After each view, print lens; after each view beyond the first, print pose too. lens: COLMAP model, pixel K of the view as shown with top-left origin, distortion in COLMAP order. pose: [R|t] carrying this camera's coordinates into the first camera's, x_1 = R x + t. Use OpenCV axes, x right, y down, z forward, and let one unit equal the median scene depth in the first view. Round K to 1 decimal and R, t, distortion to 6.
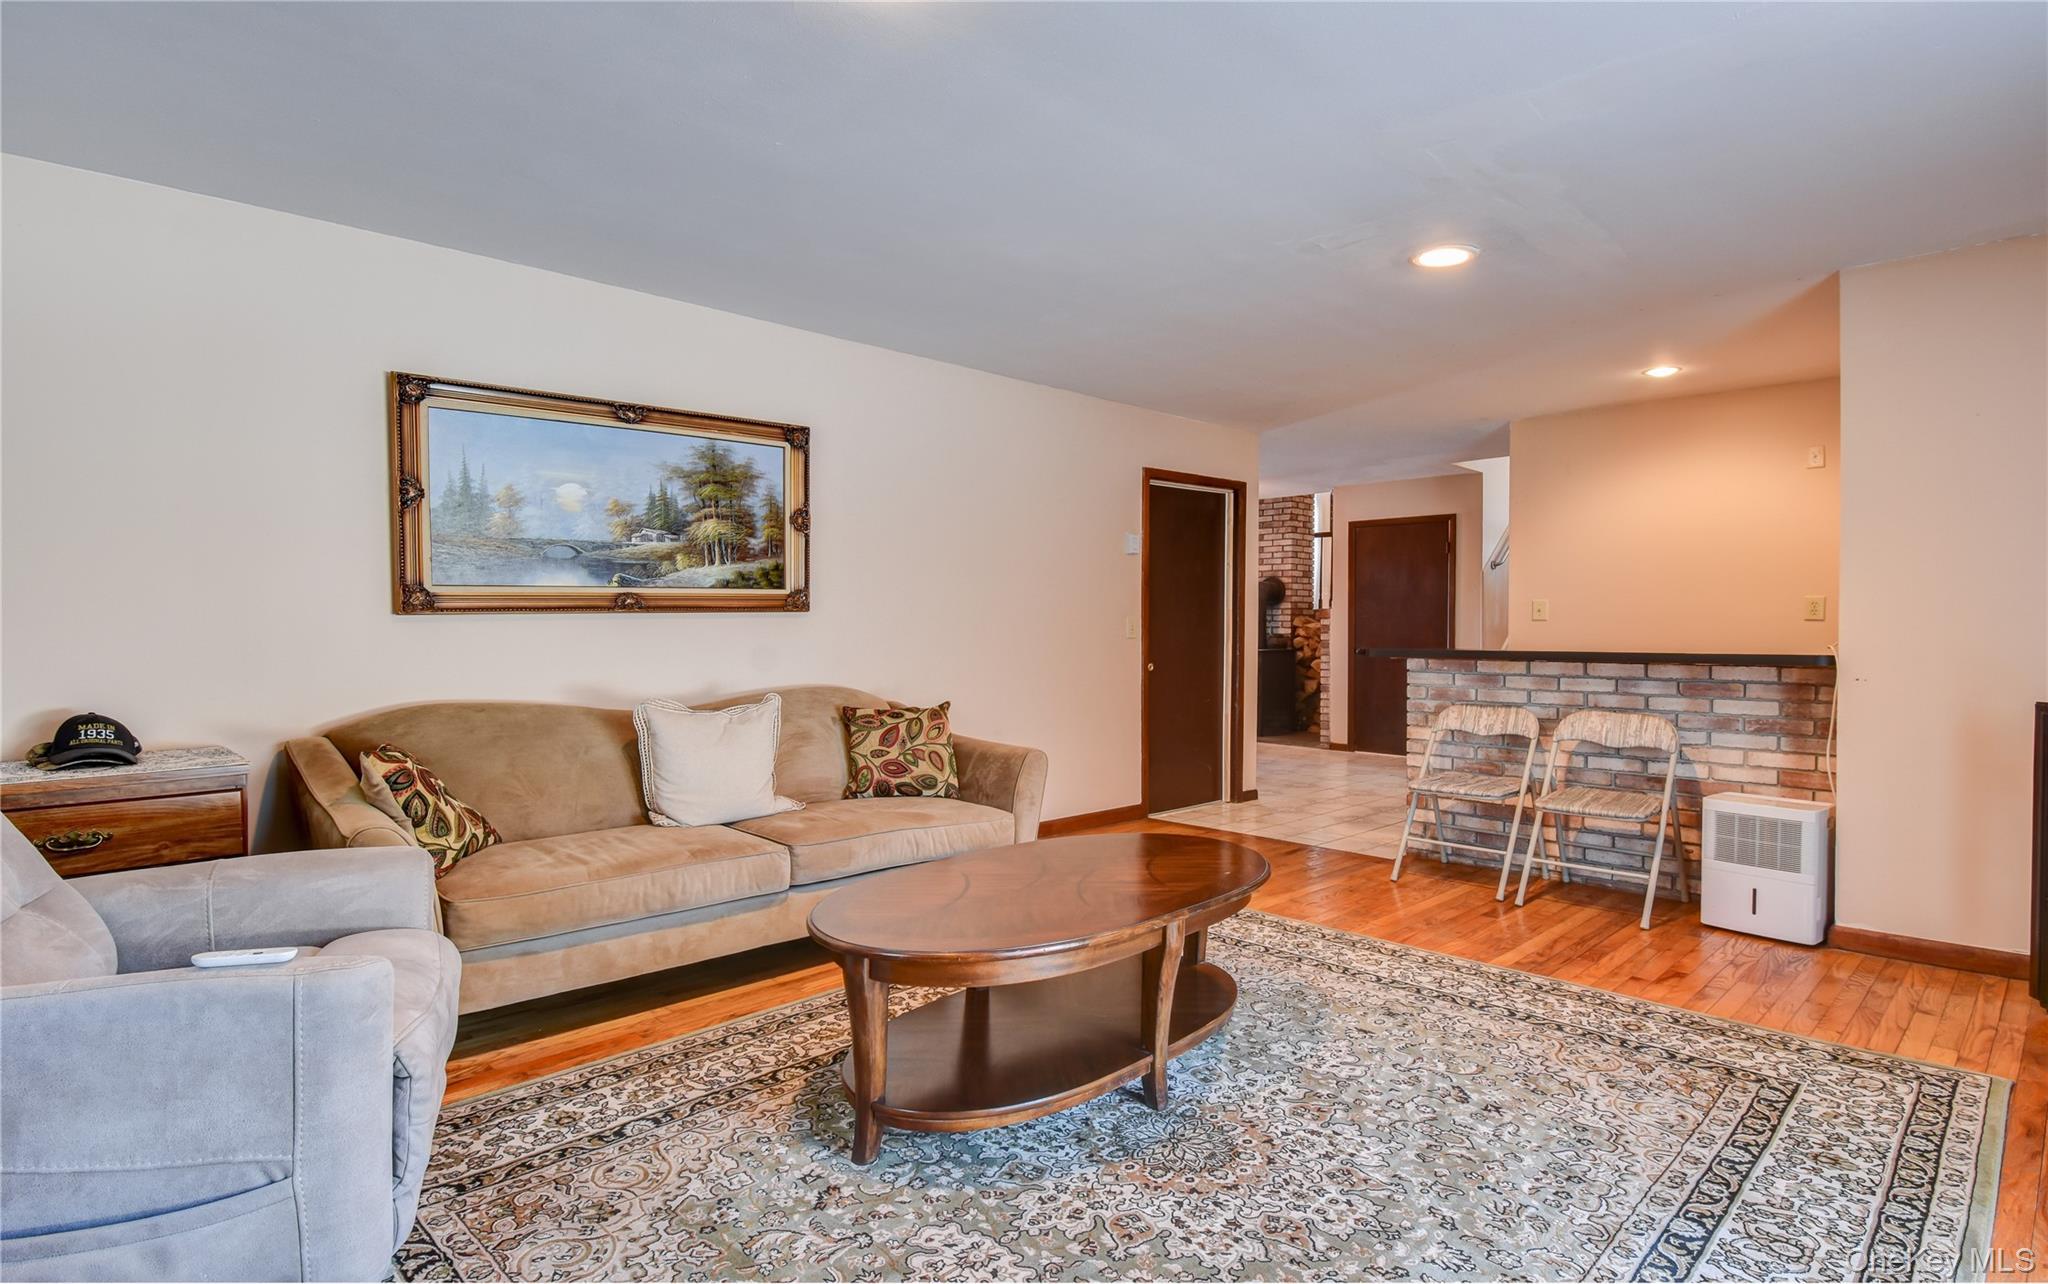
lens RADIAL K [[1026.3, 0, 1024.0], [0, 1026.3, 642.0], [0, 0, 1]] dist [0.005215, -0.017903]
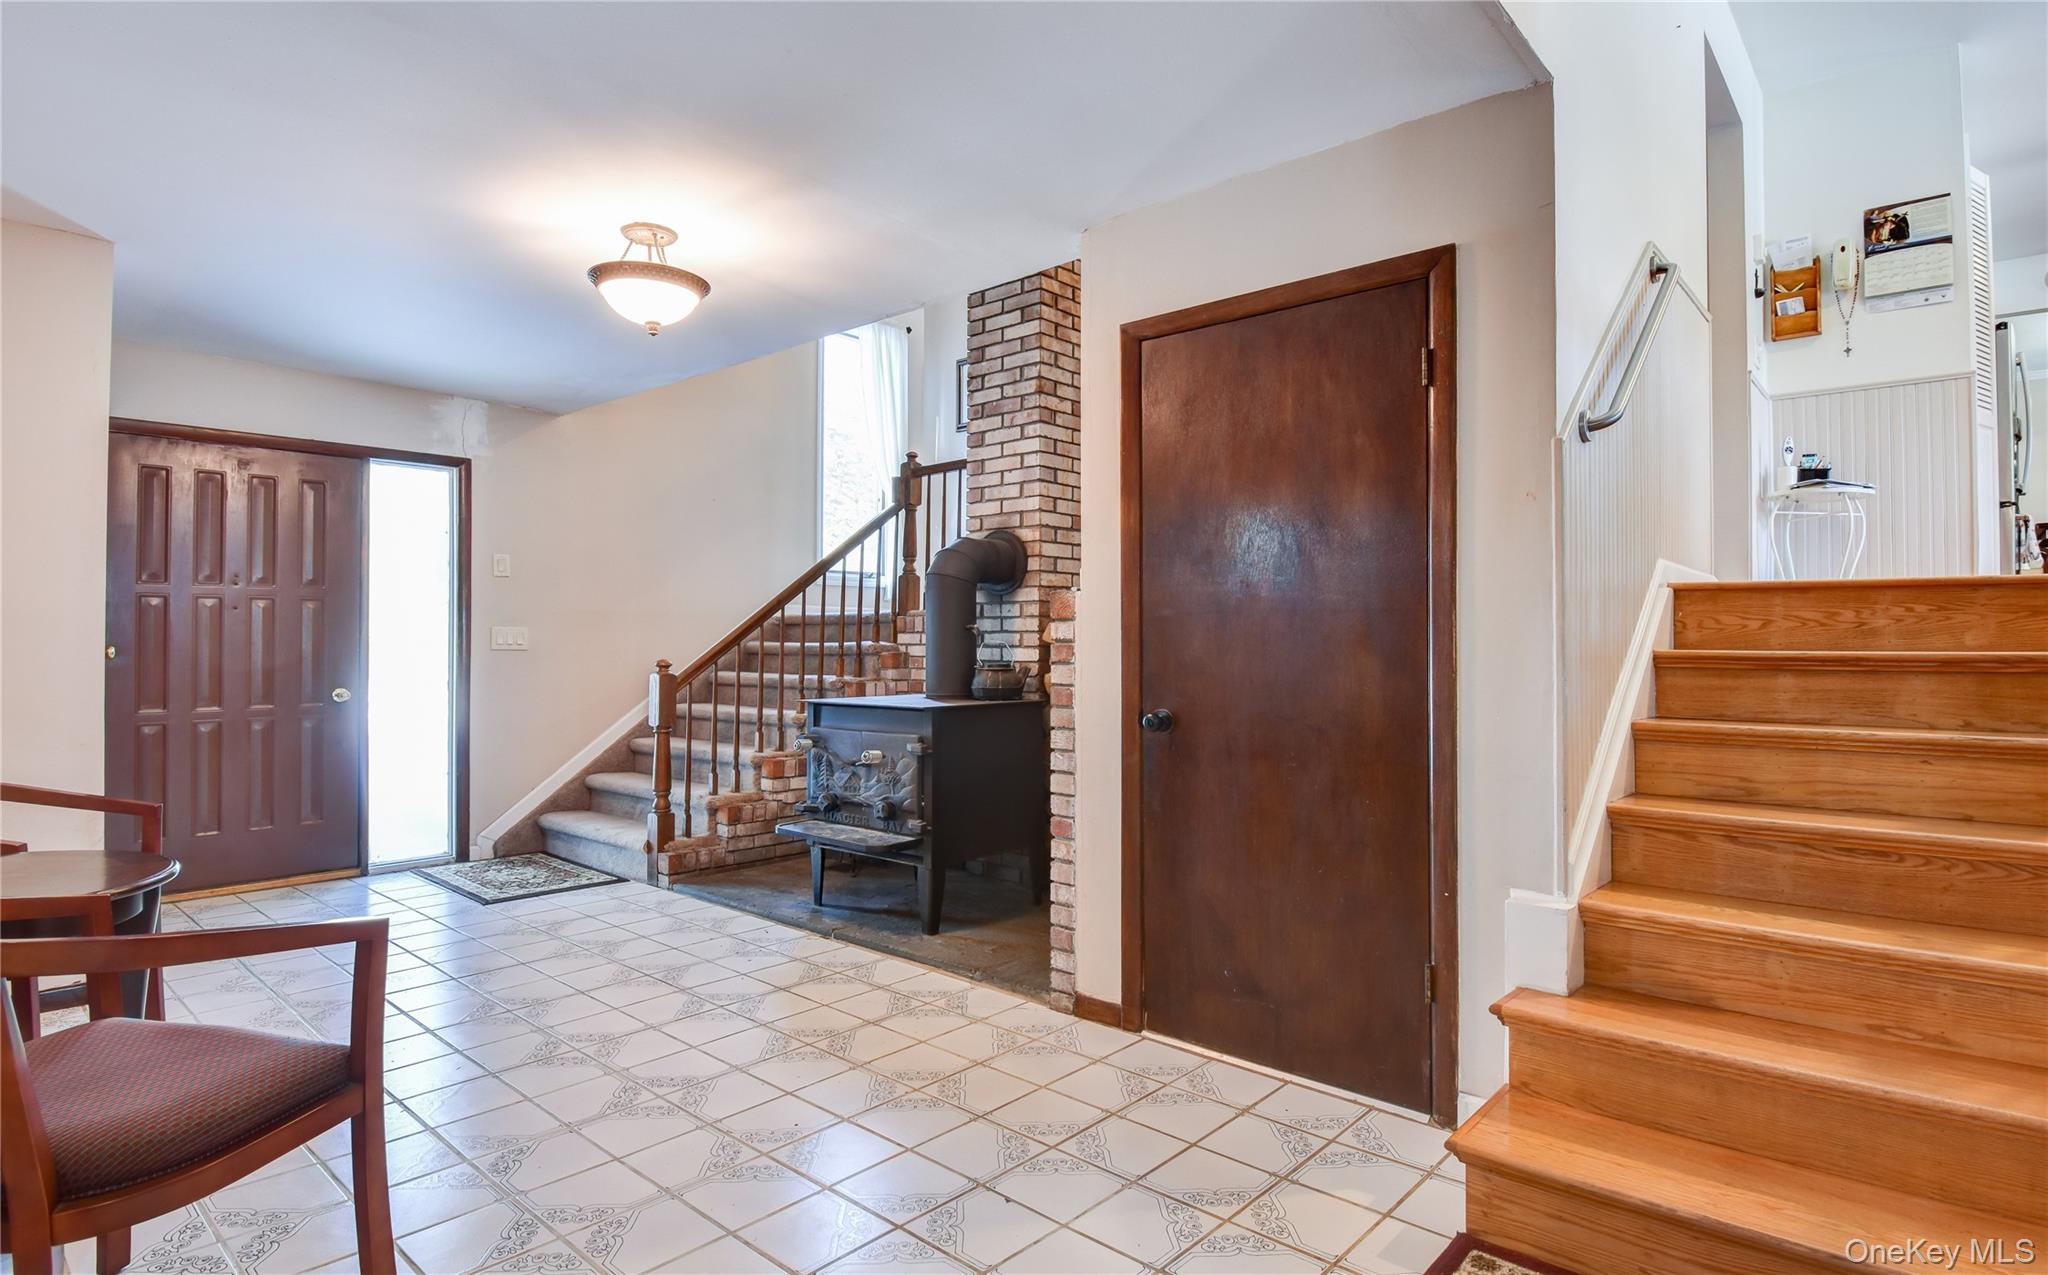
lens RADIAL K [[1075.1, 0, 999.5], [0, 1075.1, 629.5], [0, 0, 1]] dist [-0.015230, -0.000682]
pose [[0.998432, 0.000232, 0.055984, 0.647529], [0.001386, 0.999582, -0.028861, -0.025166], [-0.055967, 0.028893, 0.998014, 1.660956]]
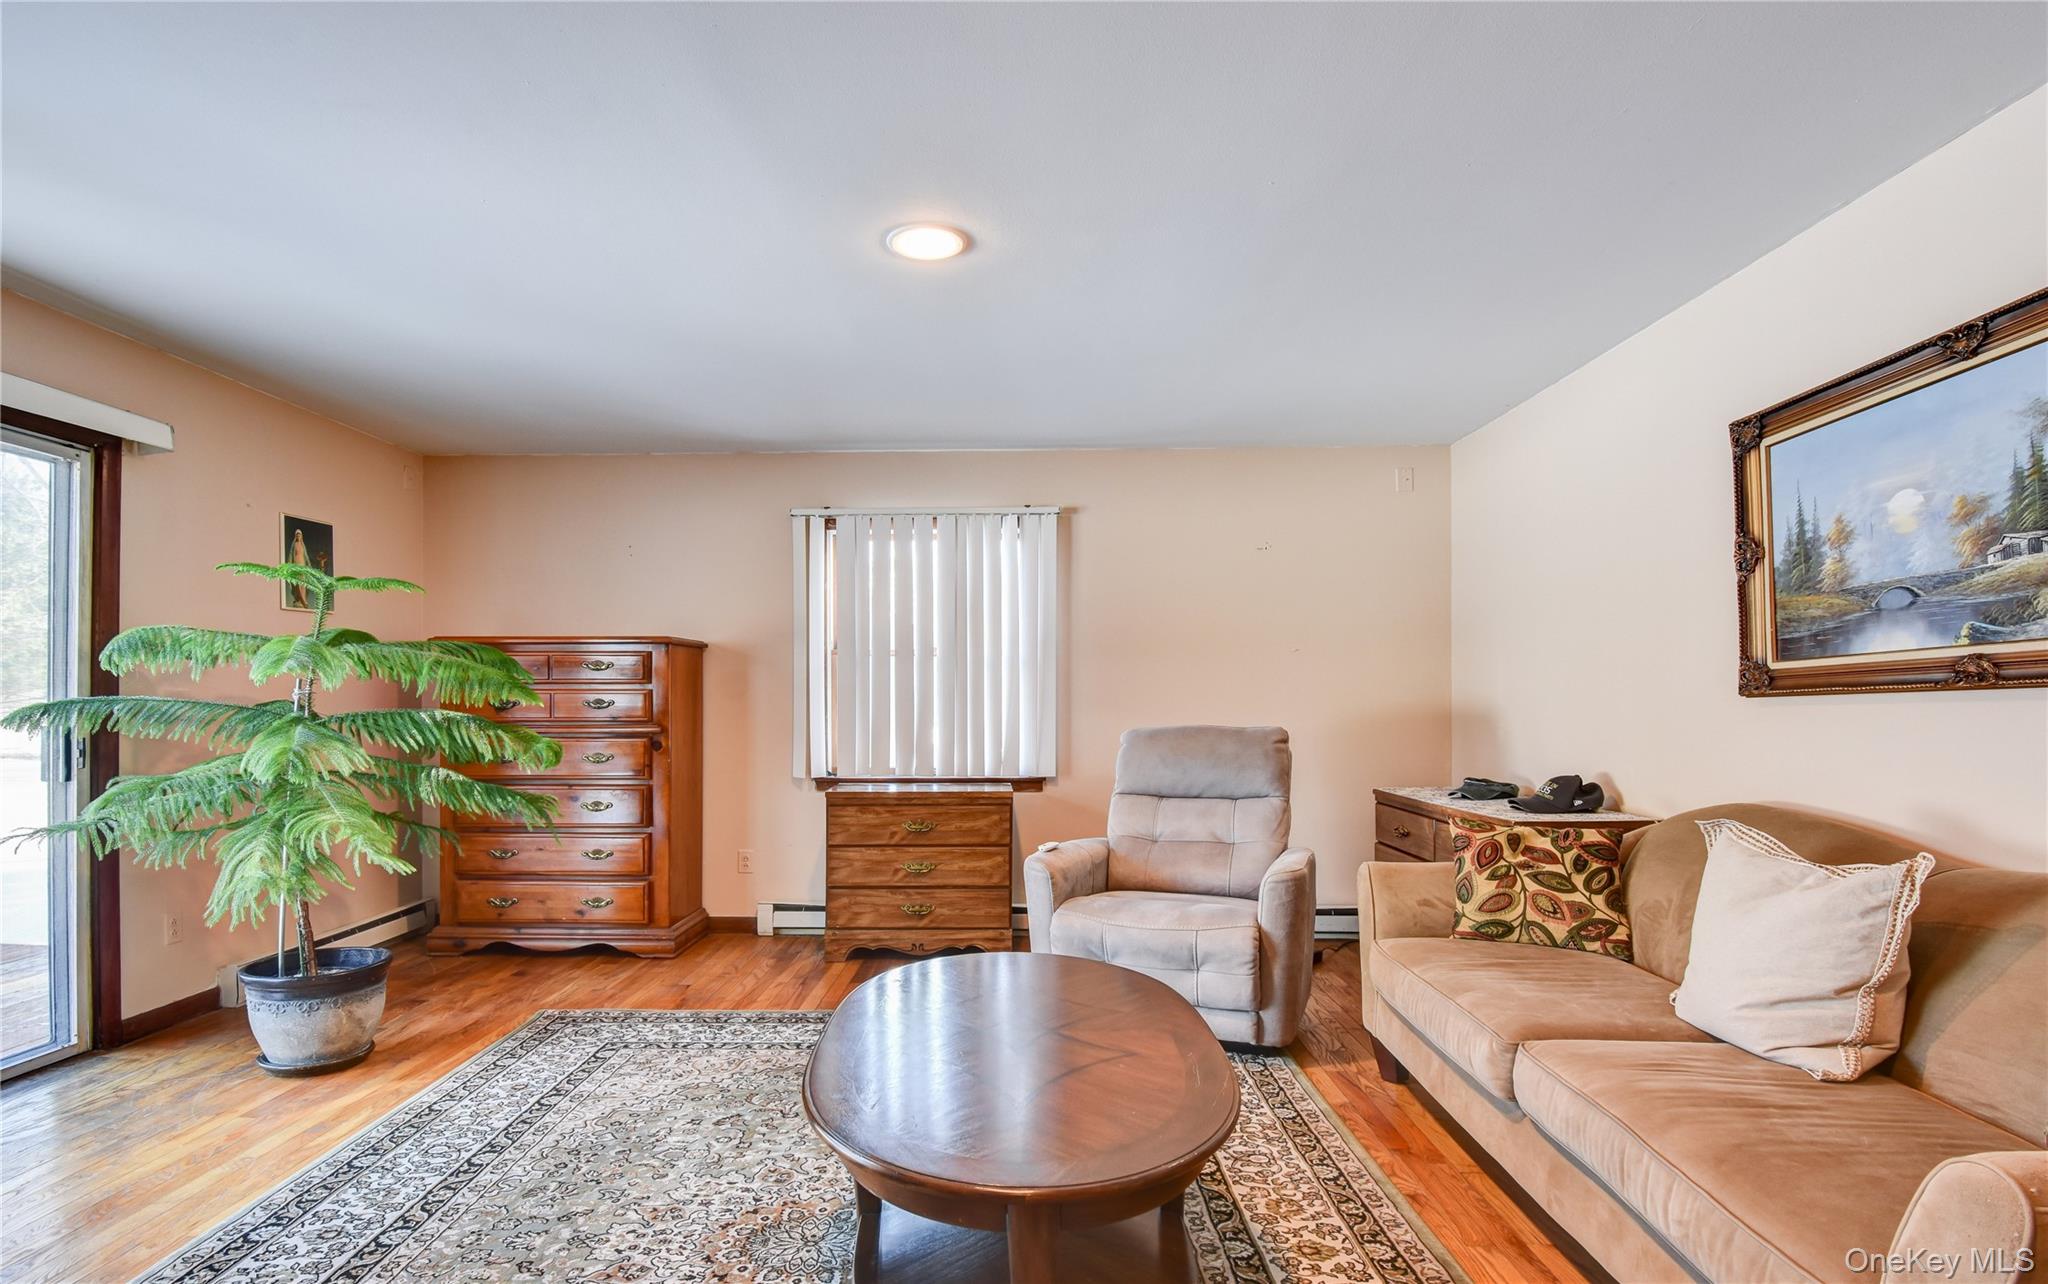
lens RADIAL K [[1097.0, 0, 1015.6], [0, 1097.0, 702.7], [0, 0, 1]] dist [0.005454, -0.023337]
pose [[-0.707701, -0.001035, -0.706511, 0.425767], [-0.013184, 0.999844, 0.011741, -0.021556], [0.706389, 0.017624, -0.707604, 1.070381]]
